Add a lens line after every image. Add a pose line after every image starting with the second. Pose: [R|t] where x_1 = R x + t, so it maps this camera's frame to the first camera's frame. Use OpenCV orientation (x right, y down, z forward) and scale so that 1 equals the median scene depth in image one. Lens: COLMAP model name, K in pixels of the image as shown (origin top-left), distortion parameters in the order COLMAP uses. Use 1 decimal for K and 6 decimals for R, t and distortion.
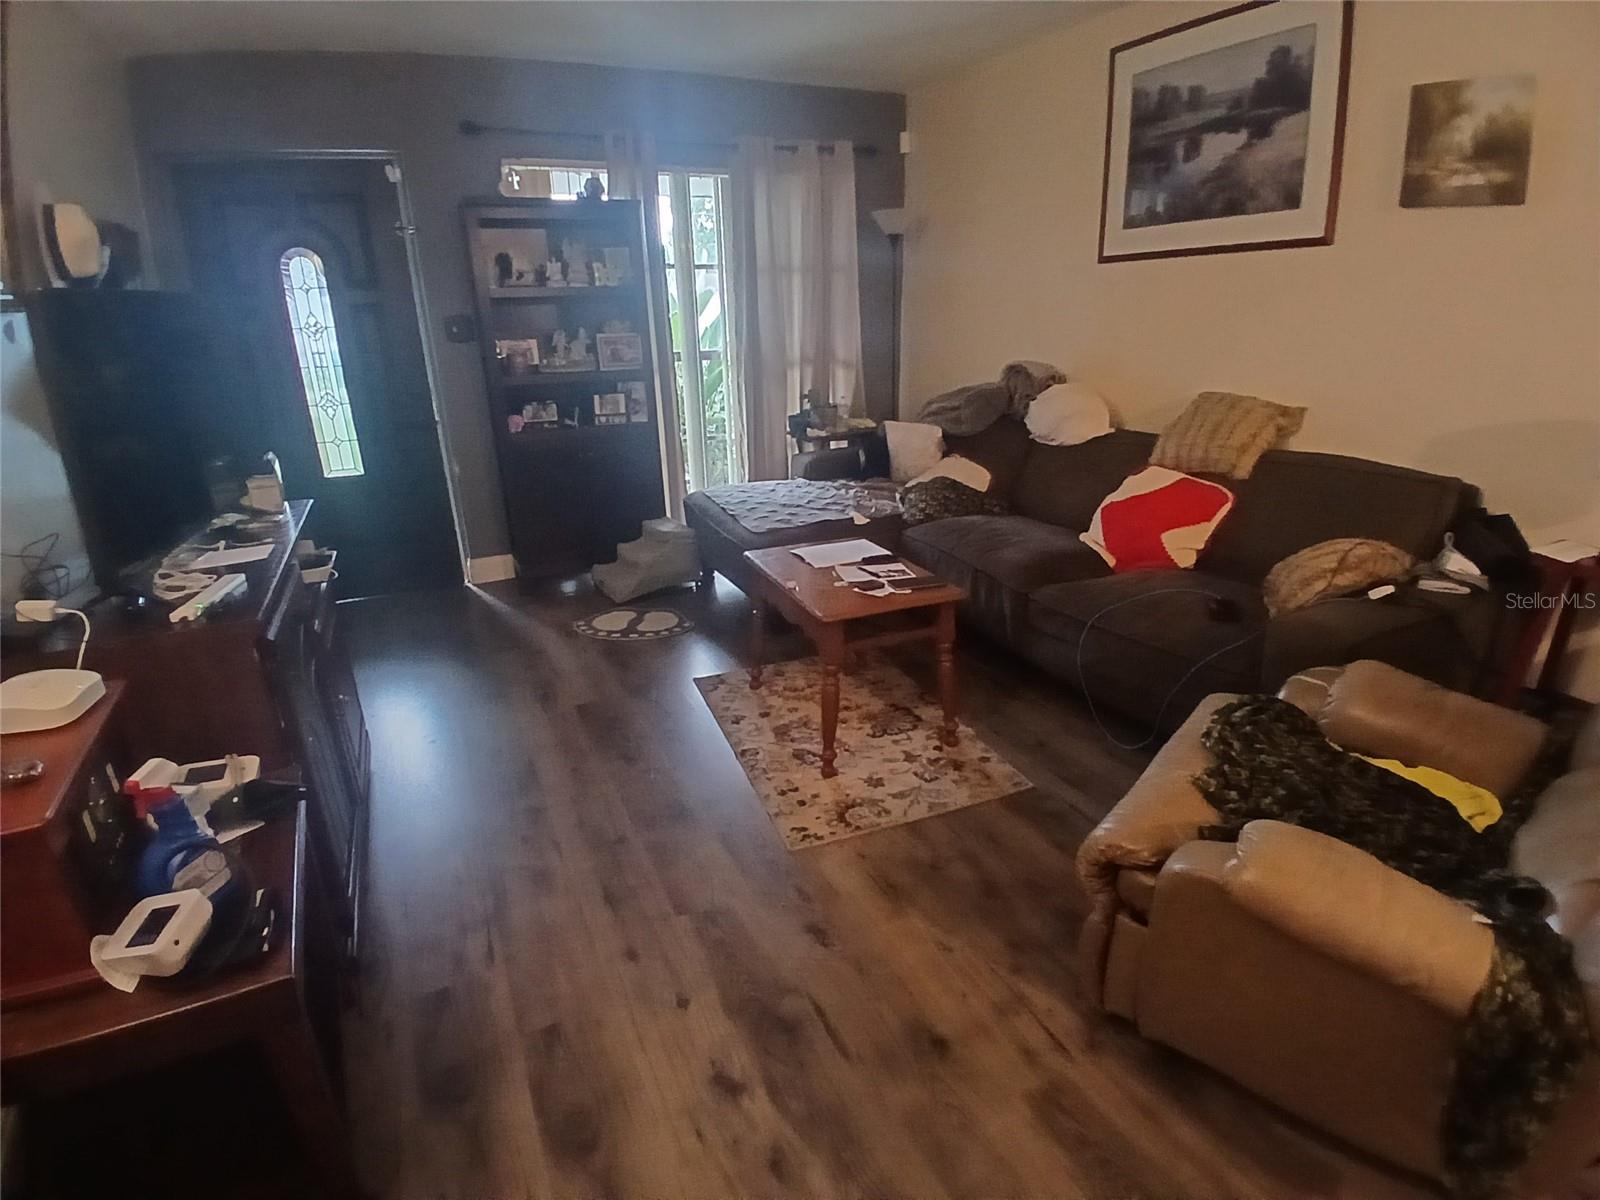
lens RADIAL K [[800.7, 0, 800.0], [0, 800.7, 600.0], [0, 0, 1]] dist [-0.002483, -0.042540]
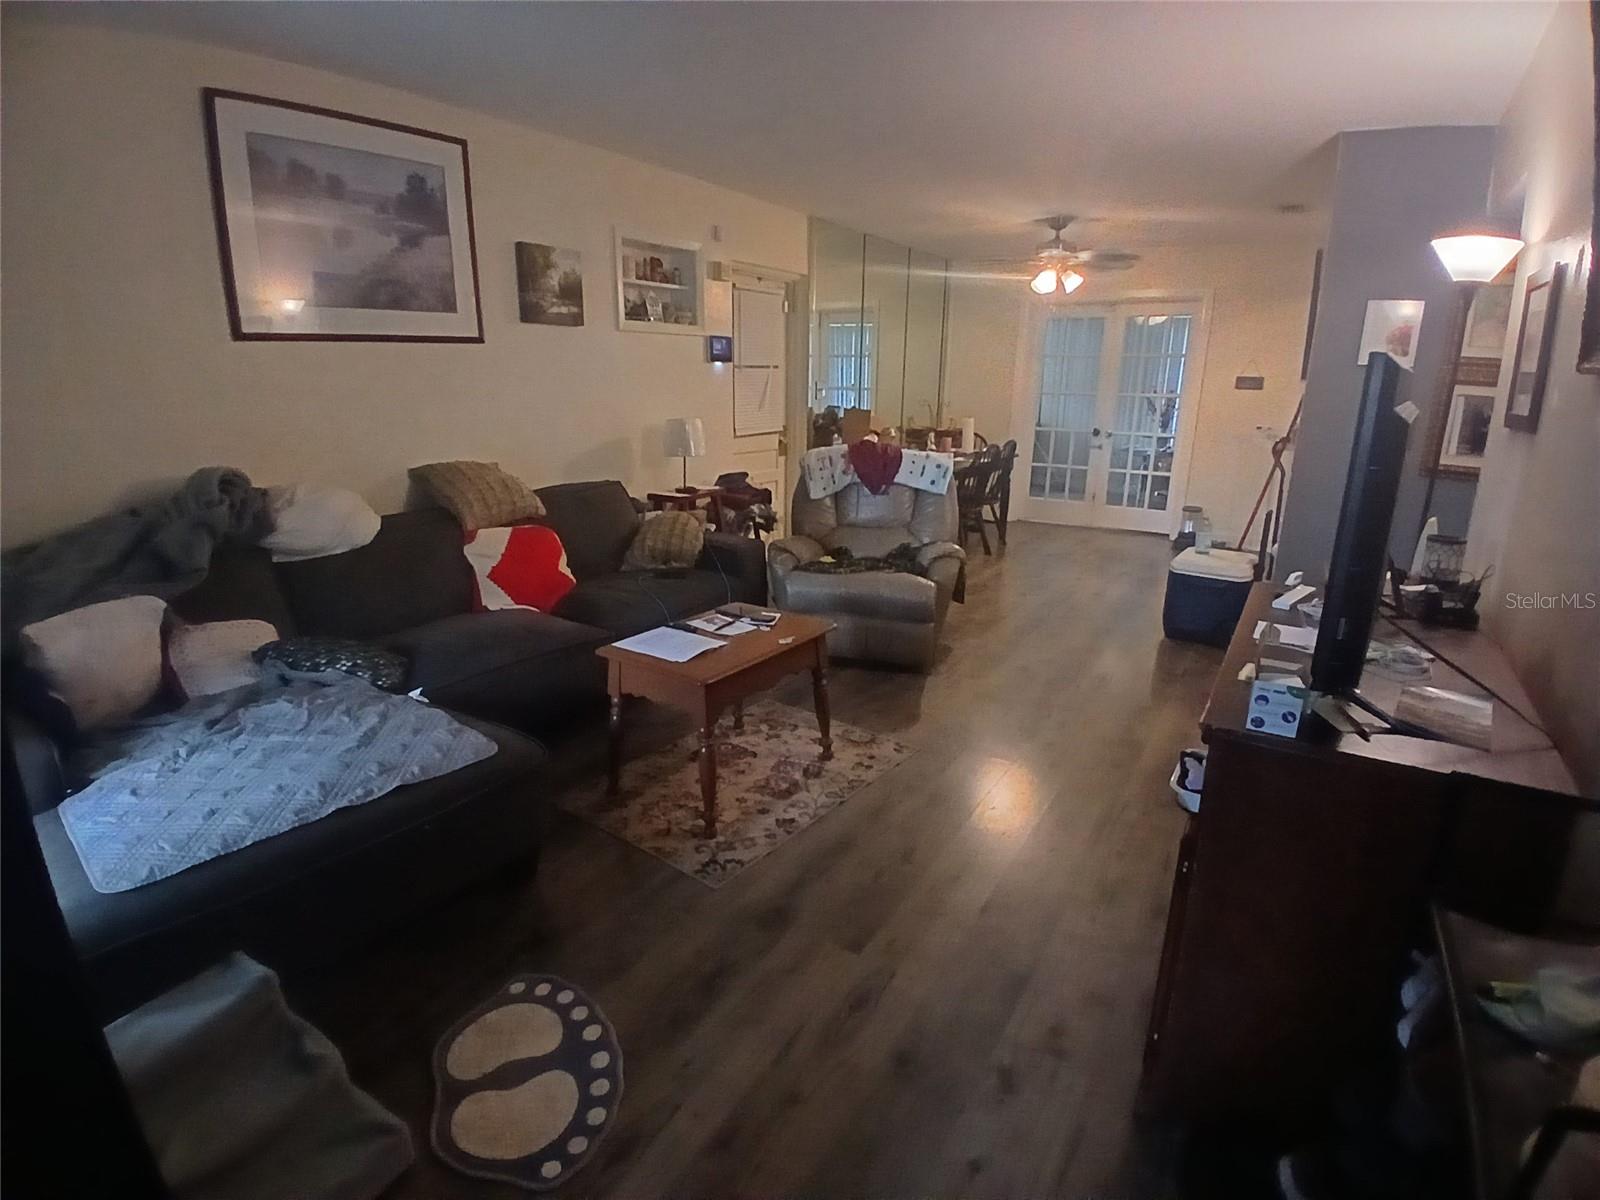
lens RADIAL K [[786.6, 0, 800.0], [0, 786.6, 600.0], [0, 0, 1]] dist [0.000978, -0.053842]
pose [[-0.519654, -0.214748, 0.826948, -0.825039], [0.296022, 0.862688, 0.410049, -0.462951], [-0.801455, 0.457878, -0.384729, 1.287073]]
